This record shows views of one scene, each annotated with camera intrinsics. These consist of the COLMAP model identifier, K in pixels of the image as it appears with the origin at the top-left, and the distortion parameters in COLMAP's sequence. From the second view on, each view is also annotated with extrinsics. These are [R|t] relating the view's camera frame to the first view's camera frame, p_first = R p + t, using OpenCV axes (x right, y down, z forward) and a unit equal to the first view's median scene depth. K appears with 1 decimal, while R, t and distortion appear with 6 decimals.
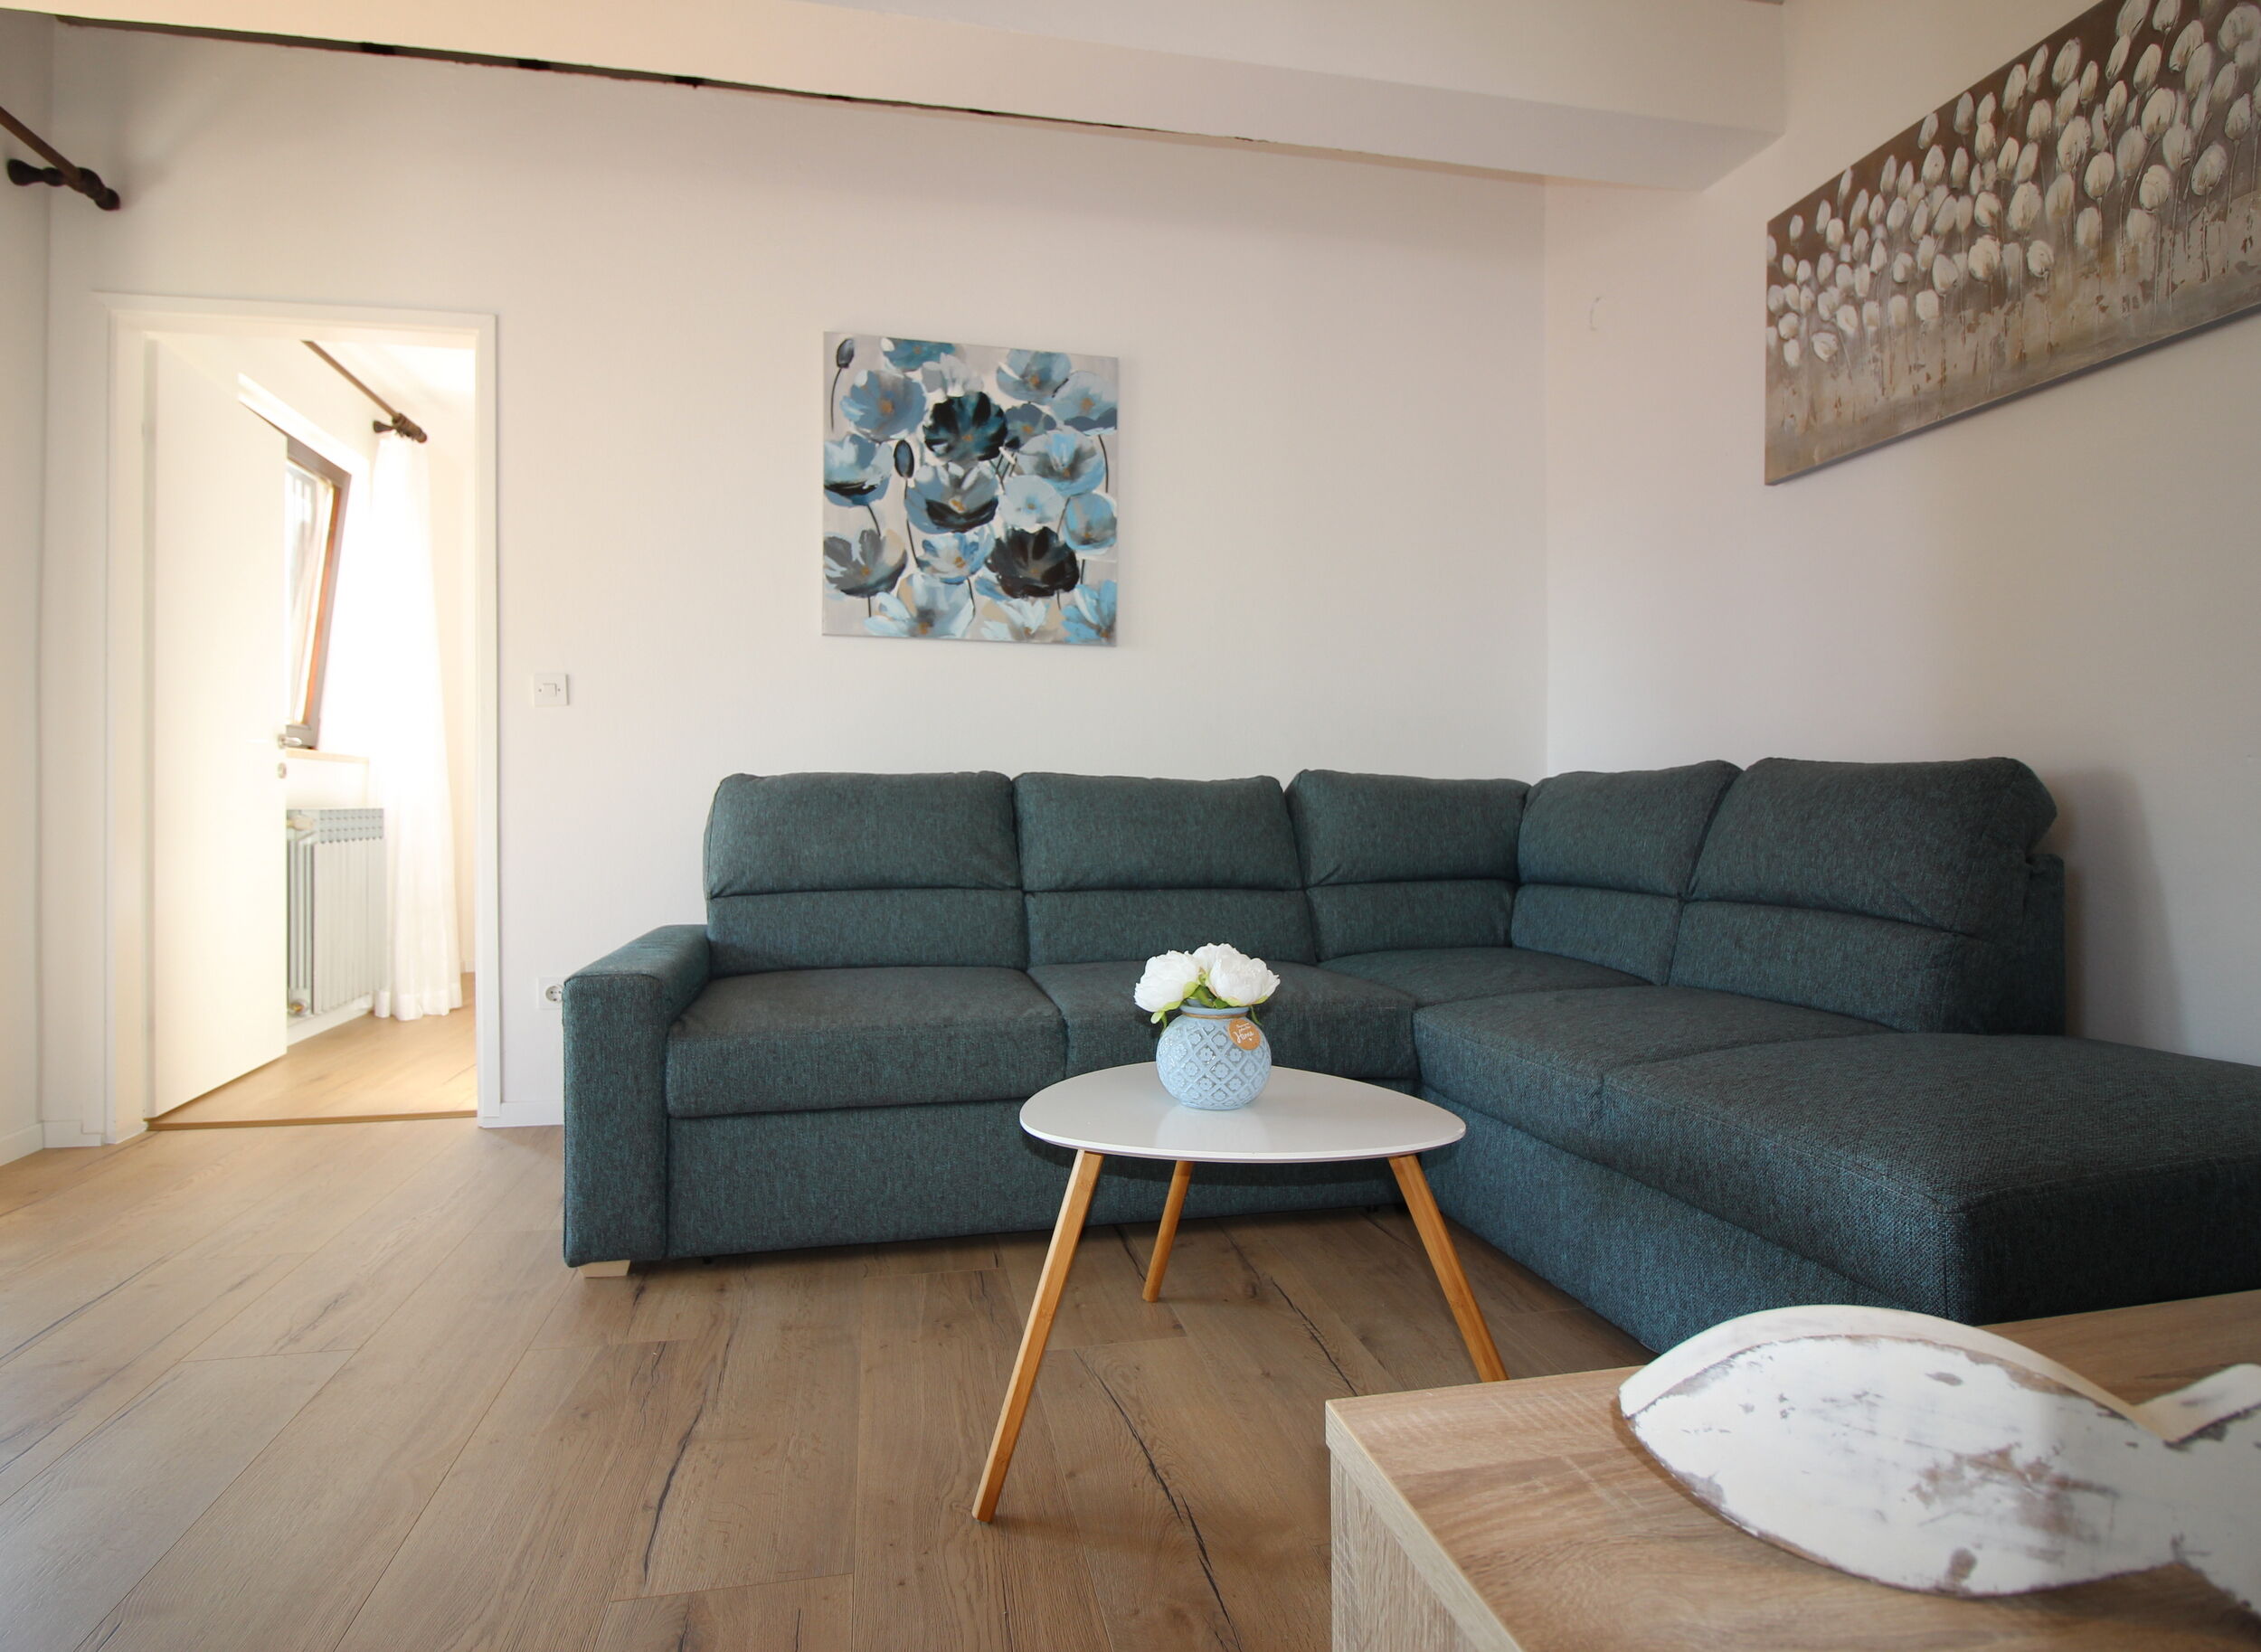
lens RADIAL K [[1203.7, 0, 1125.8], [0, 1203.7, 820.7], [0, 0, 1]] dist [-0.027869, -0.001428]
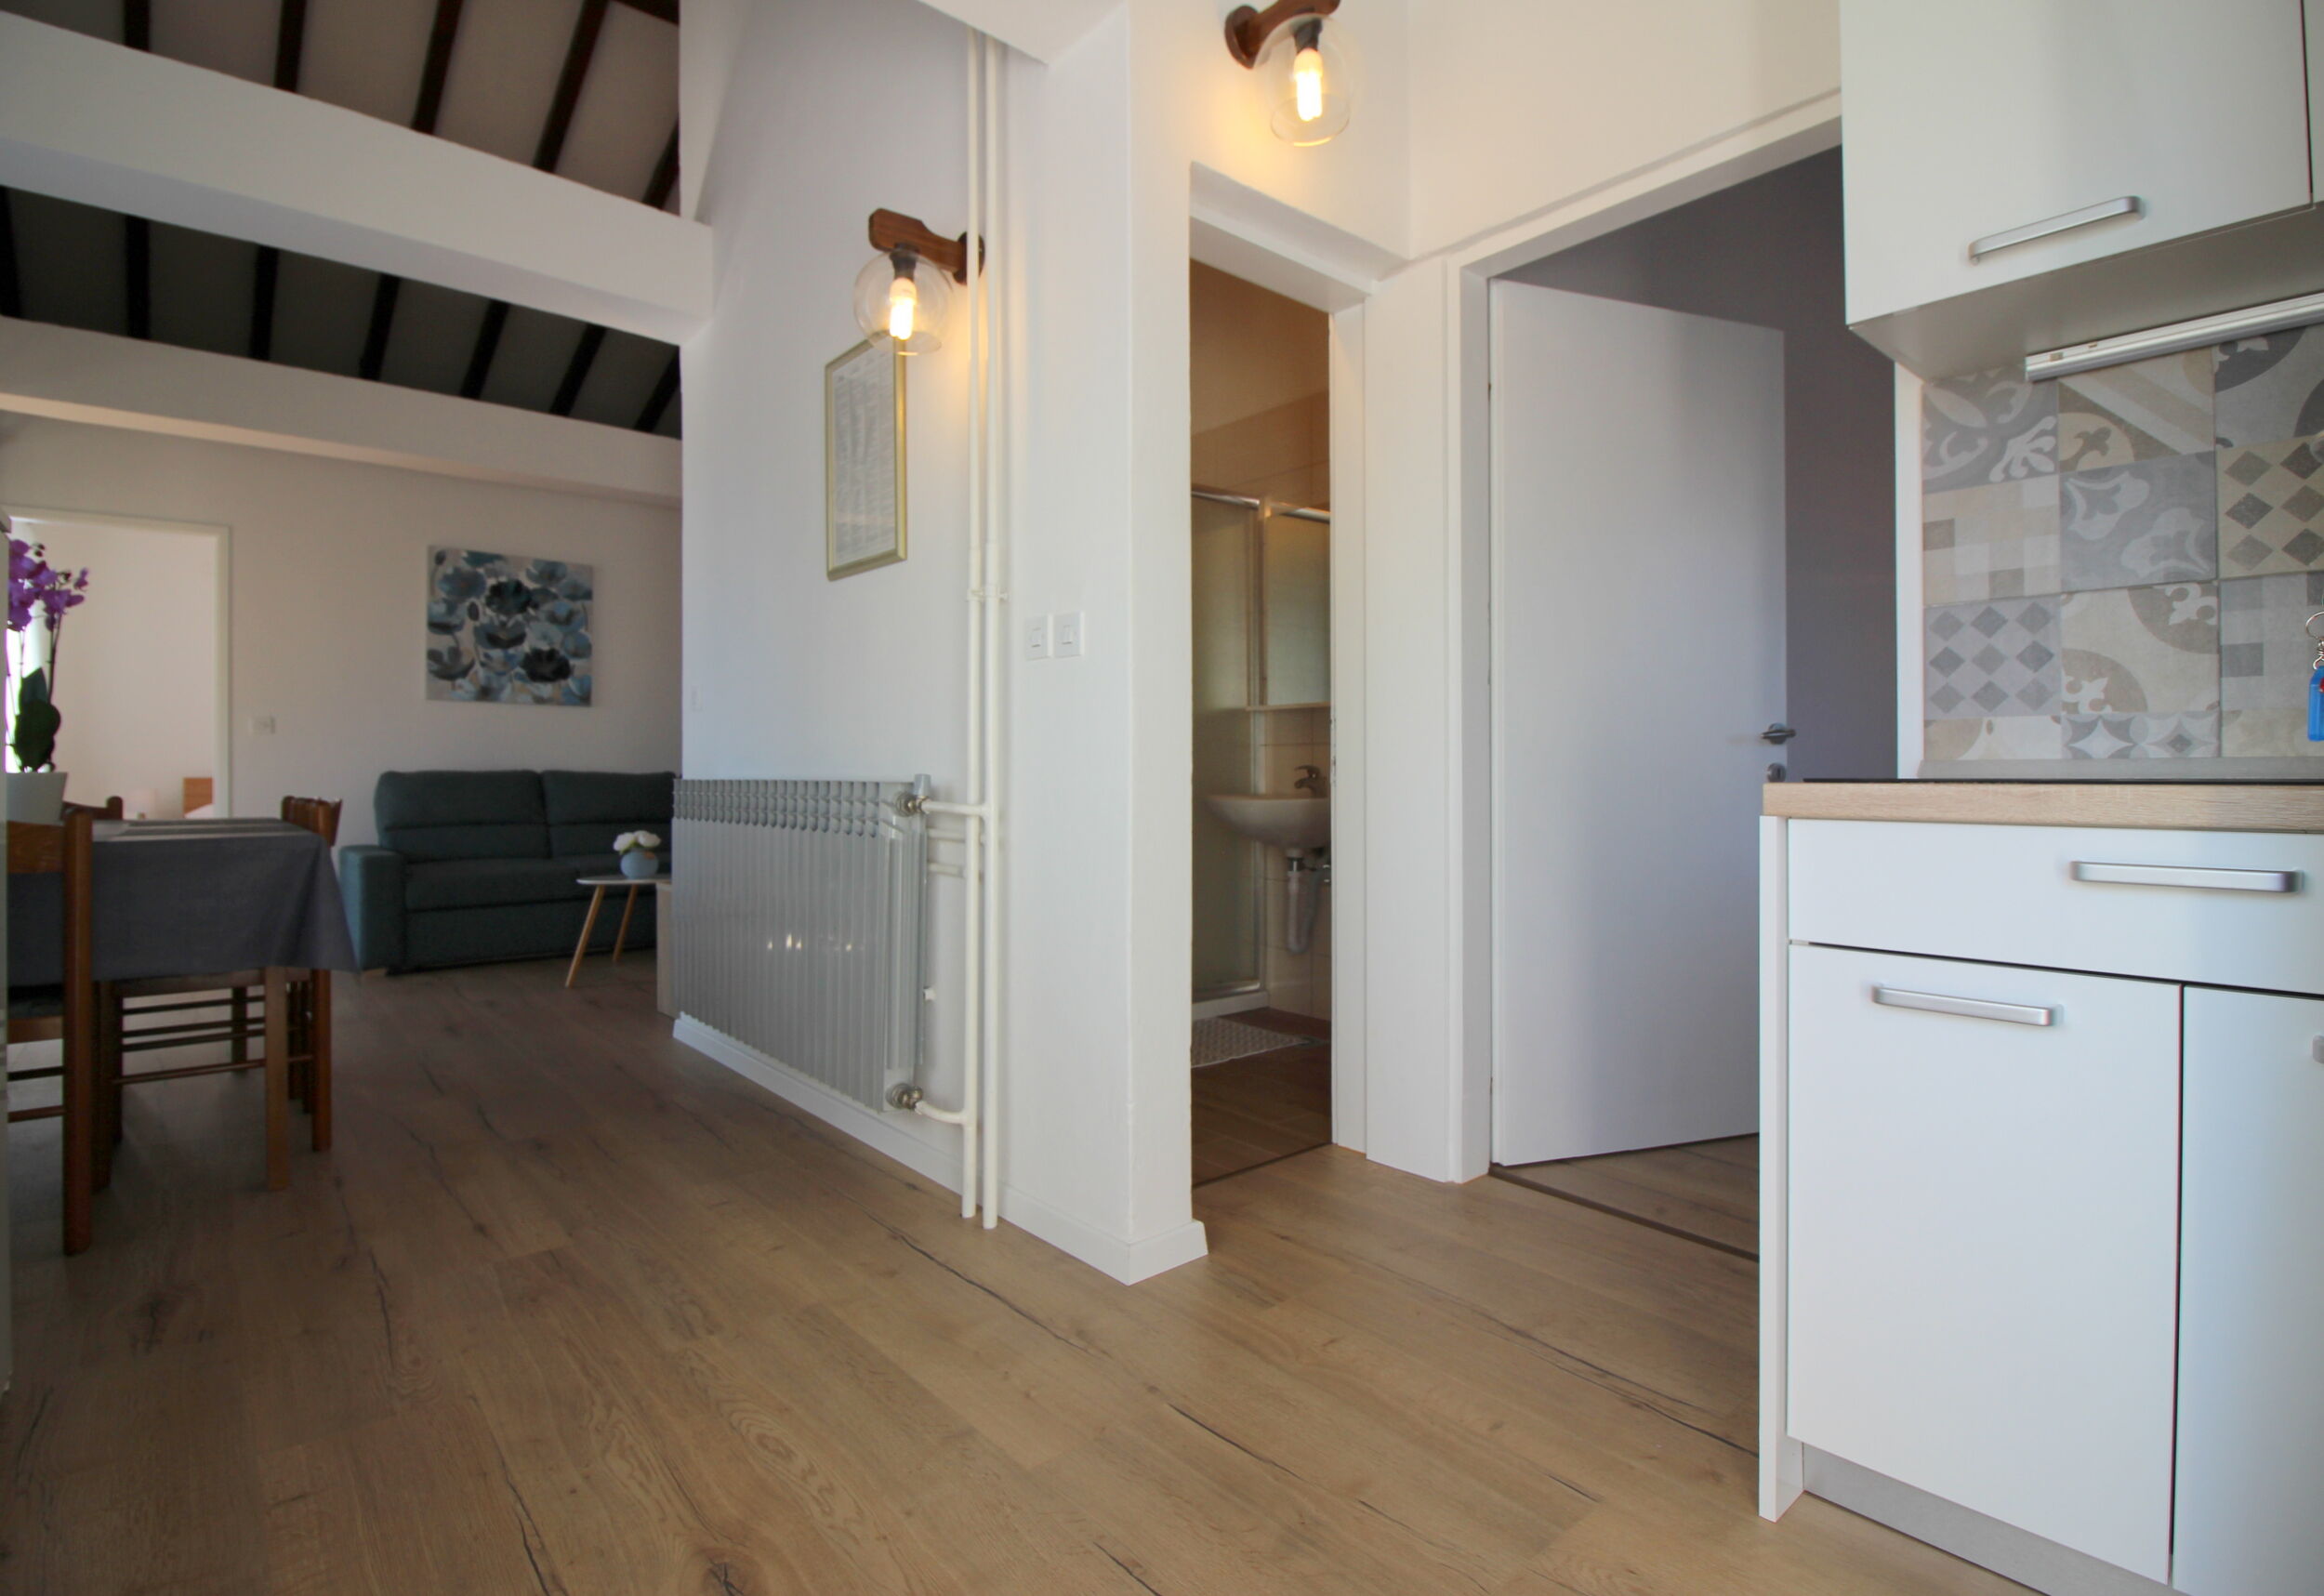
lens RADIAL K [[1130.9, 0, 1192.0], [0, 1130.9, 768.8], [0, 0, 1]] dist [-0.021612, -0.000224]
pose [[0.867892, 0.004201, 0.496736, -0.077912], [0.002951, 0.999903, -0.013611, -0.012149], [-0.496745, 0.013279, 0.867795, -1.304650]]
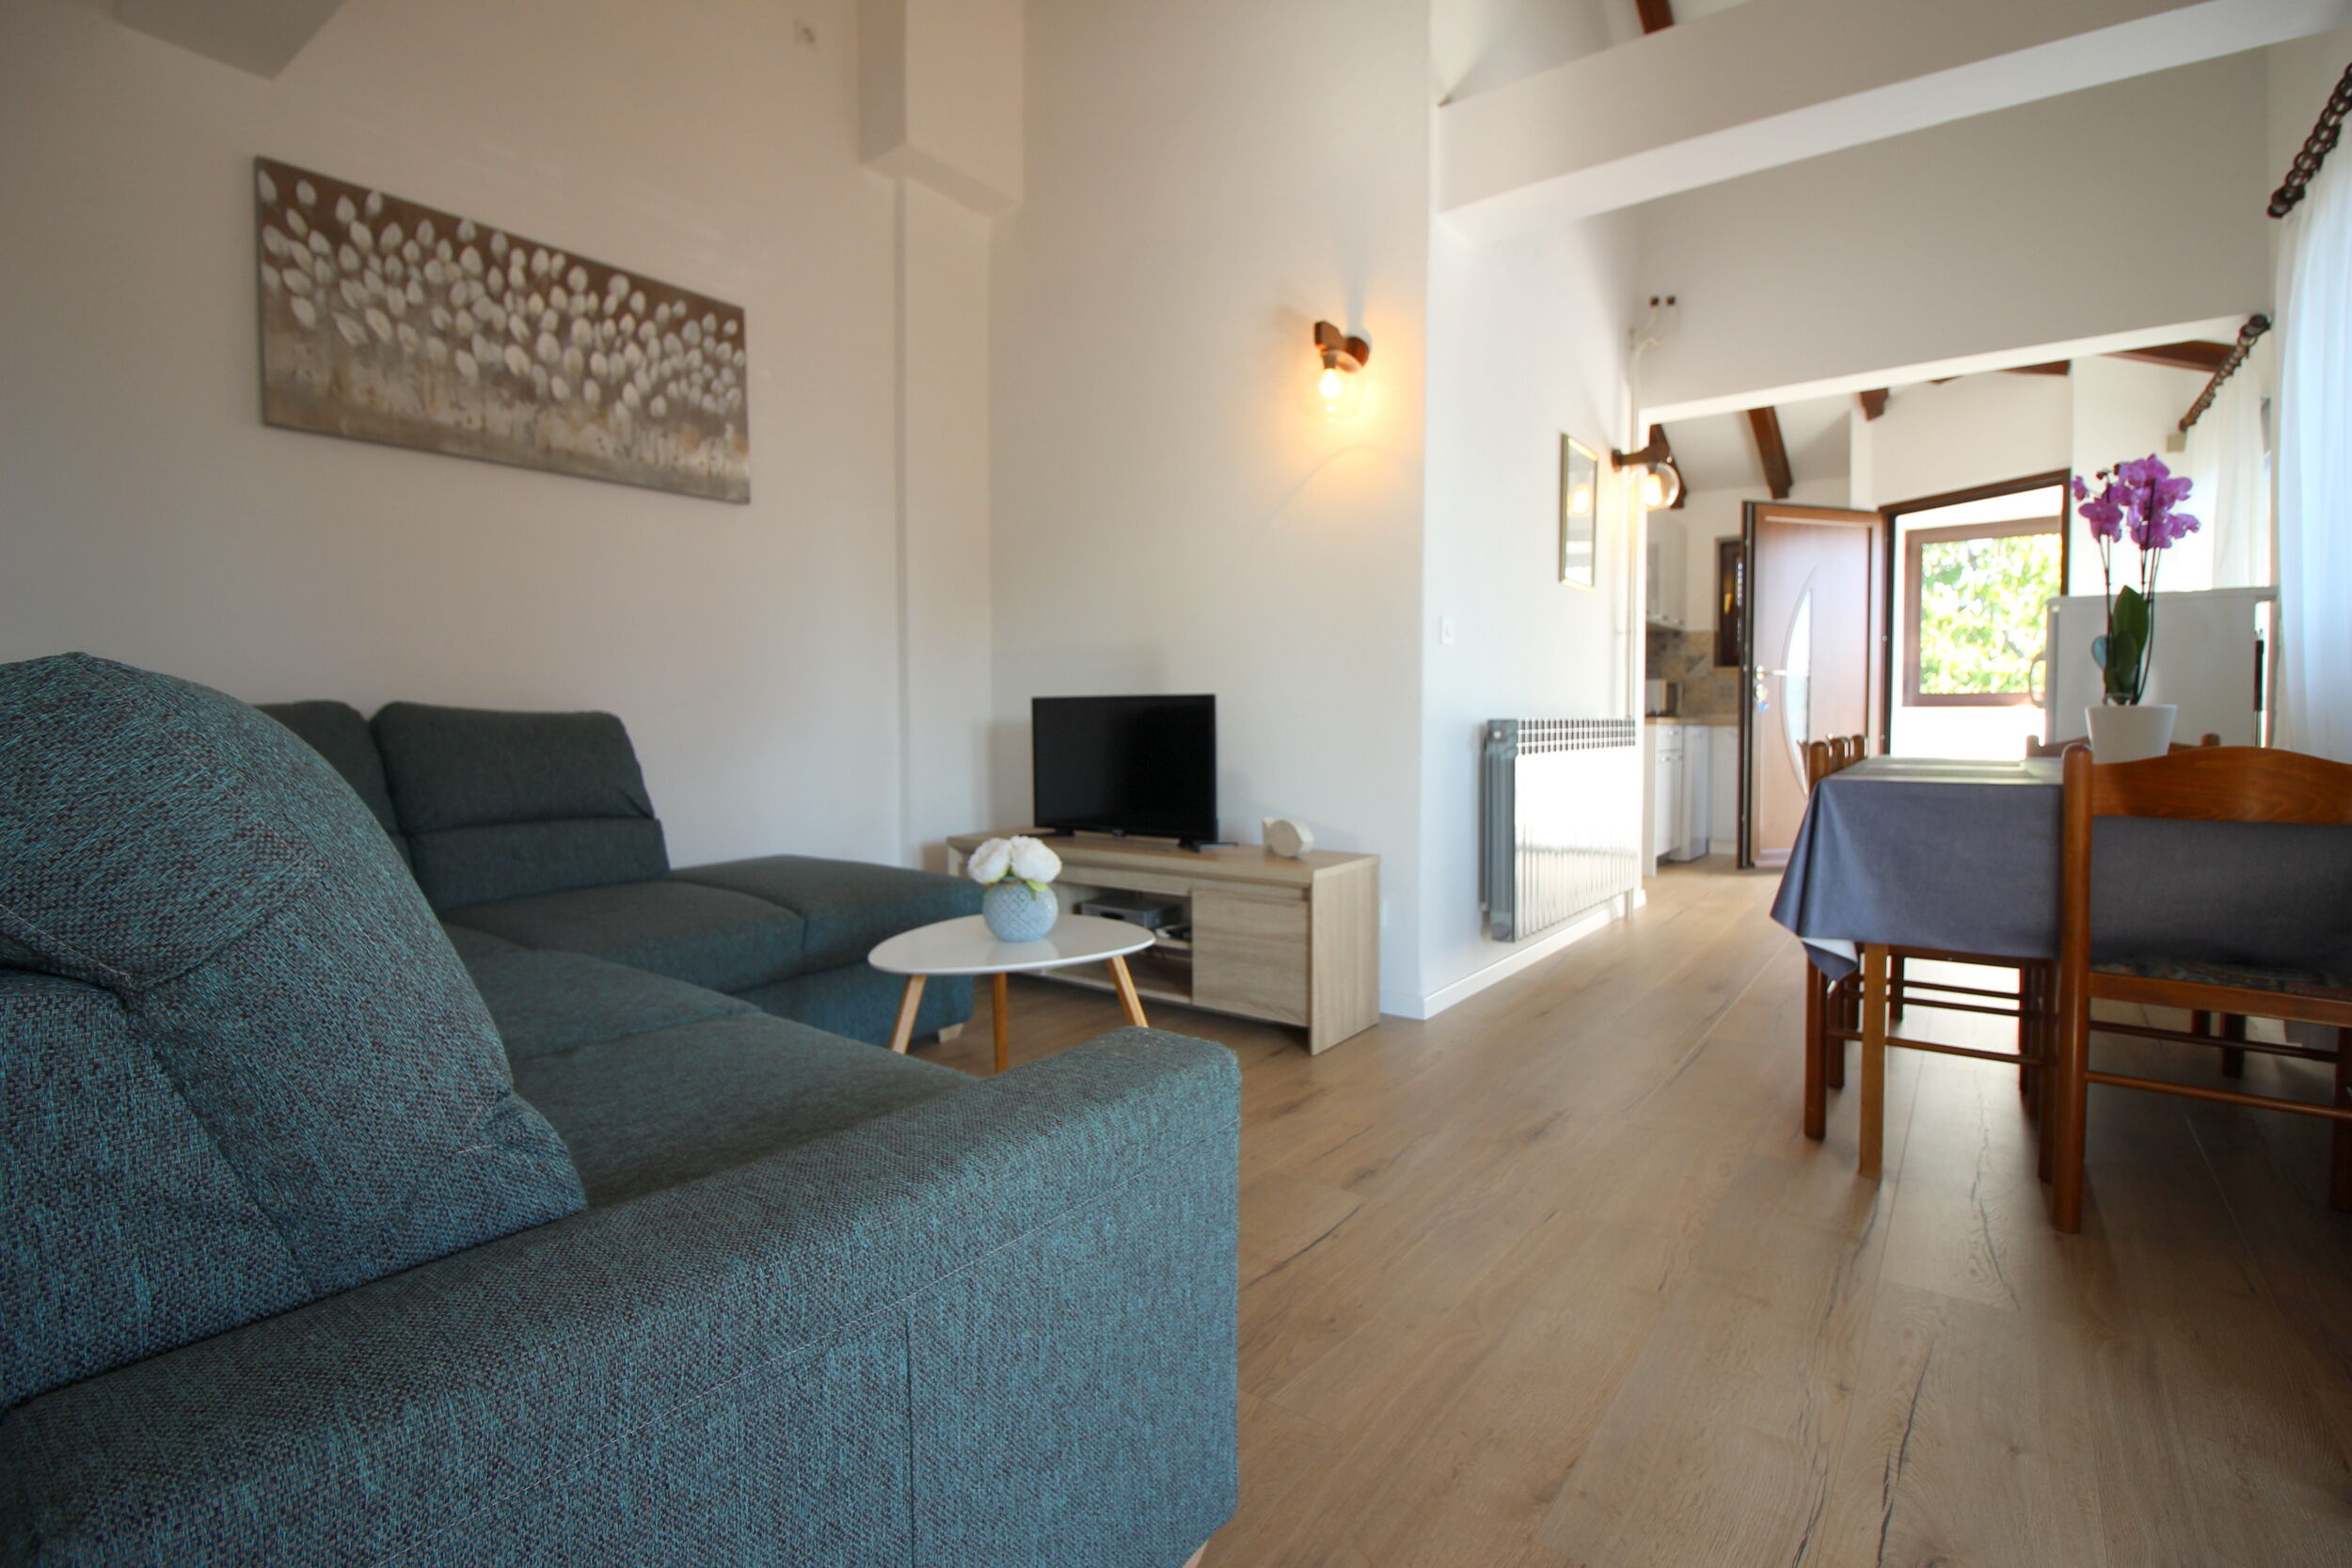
lens RADIAL K [[1088.4, 0, 1173.8], [0, 1088.4, 778.6], [0, 0, 1]] dist [-0.021752, -0.000823]
pose [[-0.660139, -0.026349, 0.750681, -0.624177], [0.013657, 0.998798, 0.047068, -0.015817], [-0.751019, 0.041323, -0.658986, 1.002063]]
